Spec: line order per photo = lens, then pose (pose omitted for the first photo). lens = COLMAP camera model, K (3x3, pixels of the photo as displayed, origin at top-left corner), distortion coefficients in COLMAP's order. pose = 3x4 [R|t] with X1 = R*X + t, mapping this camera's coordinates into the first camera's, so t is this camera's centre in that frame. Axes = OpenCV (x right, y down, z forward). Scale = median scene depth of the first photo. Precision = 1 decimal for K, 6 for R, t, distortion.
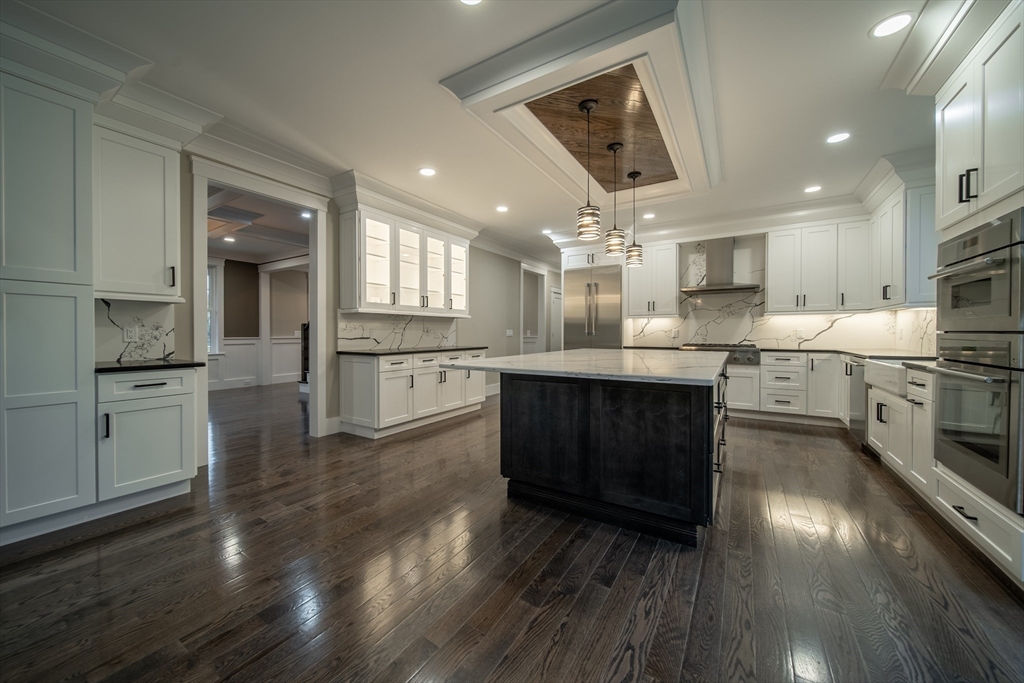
lens RADIAL K [[368.4, 0, 512.0], [0, 368.4, 336.5], [0, 0, 1]] dist [-0.000459, -0.000007]
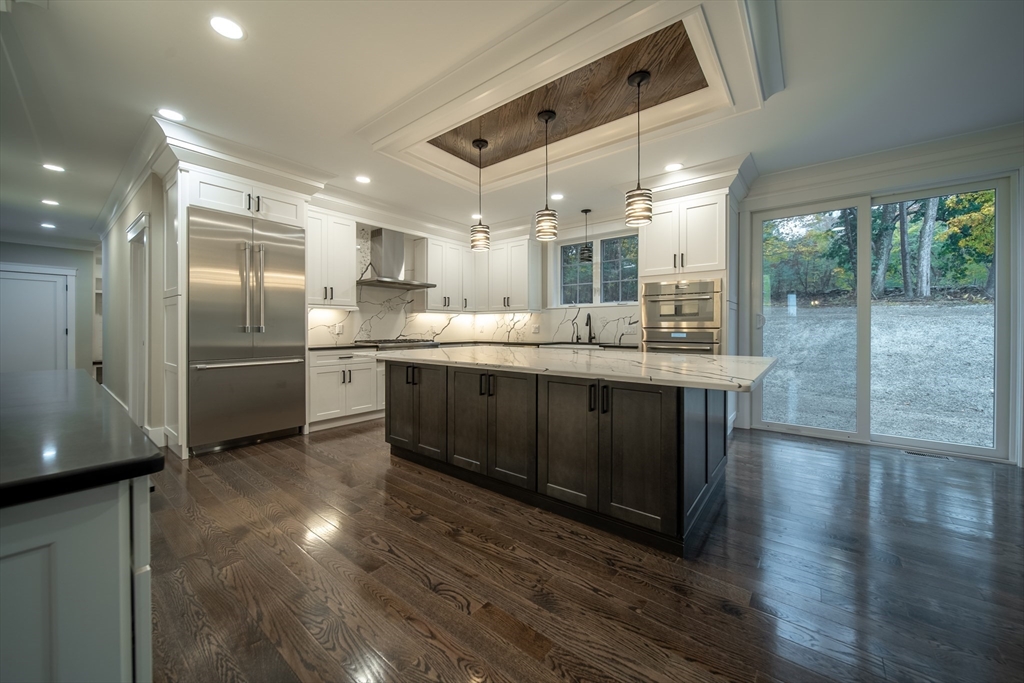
lens RADIAL K [[370.0, 0, 501.0], [0, 370.0, 331.2], [0, 0, 1]] dist [-0.001530, -0.000272]
pose [[0.141789, -0.006928, 0.989873, -0.445362], [0.009625, 0.999938, 0.005620, -0.006461], [-0.989850, 0.008730, 0.141847, 0.724755]]
